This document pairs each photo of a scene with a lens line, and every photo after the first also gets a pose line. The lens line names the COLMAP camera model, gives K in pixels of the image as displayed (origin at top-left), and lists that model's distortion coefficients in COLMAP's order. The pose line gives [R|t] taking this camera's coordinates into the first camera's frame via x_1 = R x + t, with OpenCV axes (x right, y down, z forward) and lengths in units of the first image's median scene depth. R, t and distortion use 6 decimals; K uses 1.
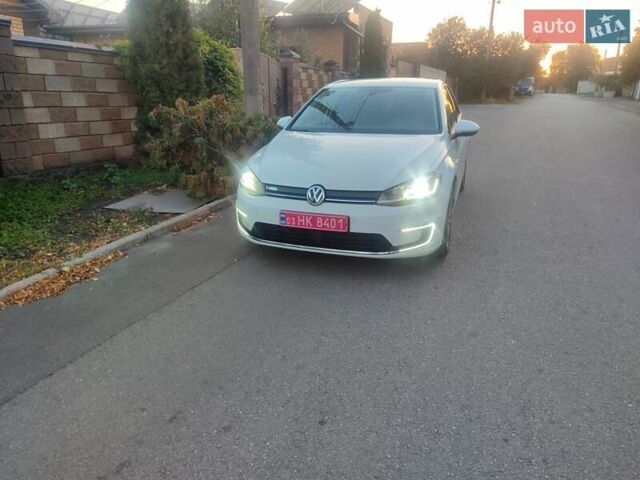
lens RADIAL K [[463.8, 0, 320.7], [0, 463.8, 237.7], [0, 0, 1]] dist [-0.026663, 0.010360]
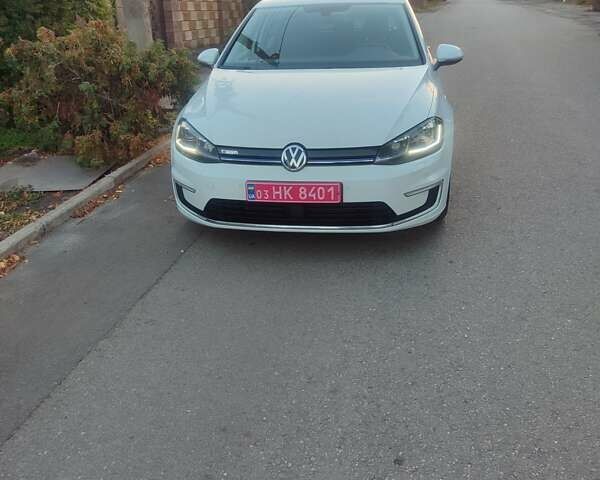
lens RADIAL K [[575.8, 0, 298.6], [0, 575.8, 242.8], [0, 0, 1]] dist [-0.014953, 0.000000]
pose [[0.981378, -0.099087, 0.164554, -0.108219], [0.083457, 0.991548, 0.099340, -0.029225], [-0.173007, -0.083757, 0.981353, 0.039559]]
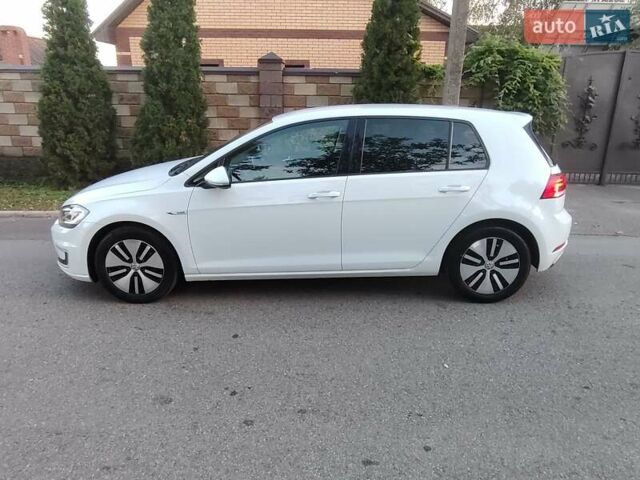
lens RADIAL K [[463.8, 0, 320.9], [0, 463.8, 241.4], [0, 0, 1]] dist [-0.026663, 0.010360]
pose [[0.309653, 0.283856, -0.907492, 0.873824], [-0.286534, 0.937892, 0.195594, -0.268377], [0.906650, 0.199461, 0.371755, 0.721650]]
